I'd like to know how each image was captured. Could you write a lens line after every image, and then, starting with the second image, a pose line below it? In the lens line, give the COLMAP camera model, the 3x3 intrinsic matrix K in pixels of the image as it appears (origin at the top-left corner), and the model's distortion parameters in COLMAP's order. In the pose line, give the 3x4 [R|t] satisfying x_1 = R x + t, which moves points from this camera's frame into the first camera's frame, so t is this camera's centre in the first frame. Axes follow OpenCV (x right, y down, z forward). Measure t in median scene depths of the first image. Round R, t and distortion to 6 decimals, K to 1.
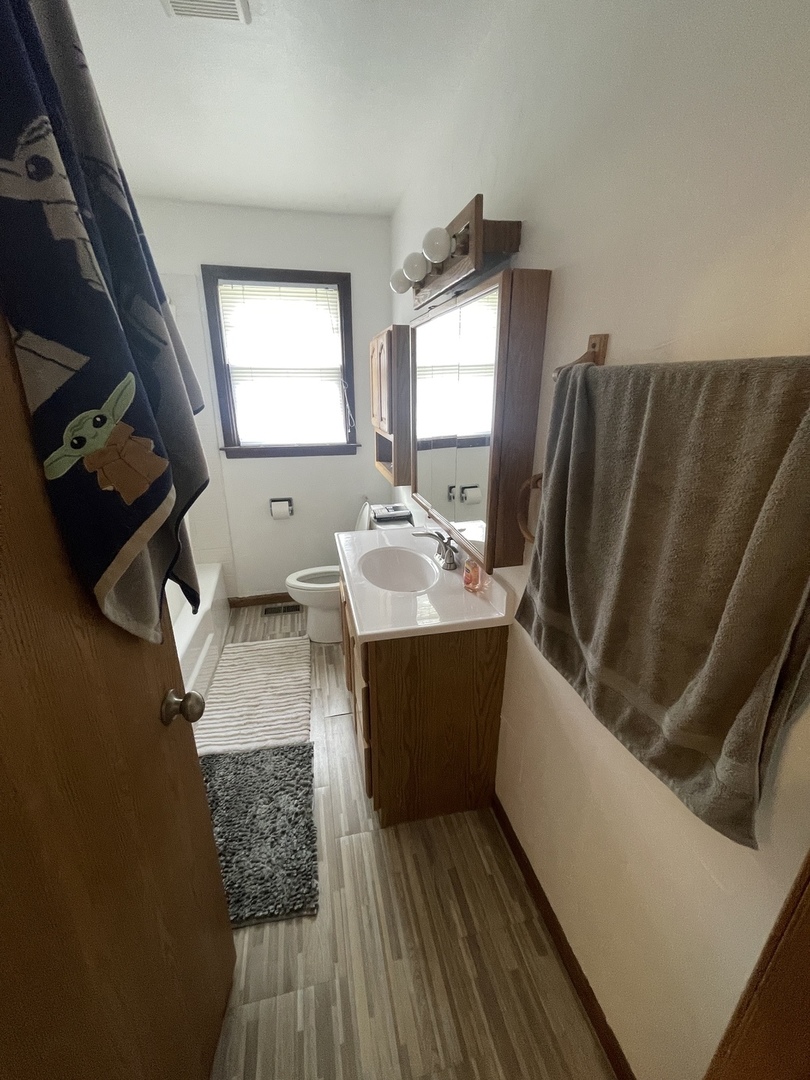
lens RADIAL K [[432.6, 0, 405.0], [0, 432.6, 540.0], [0, 0, 1]] dist [-0.016432, -0.000102]
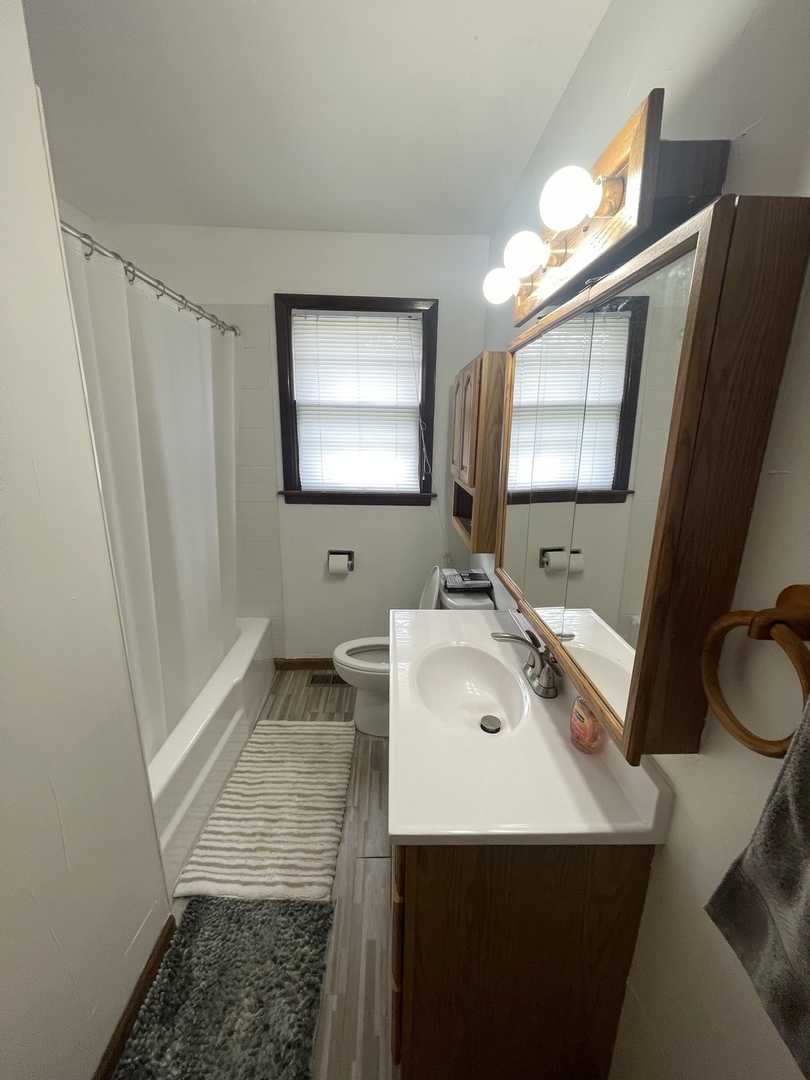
lens RADIAL K [[432.6, 0, 405.0], [0, 432.6, 540.0], [0, 0, 1]] dist [-0.016432, -0.000102]
pose [[0.981383, 0.064388, -0.180949, -0.004281], [-0.080490, 0.993286, -0.083097, -0.070505], [0.174383, 0.096115, 0.979976, 0.206794]]
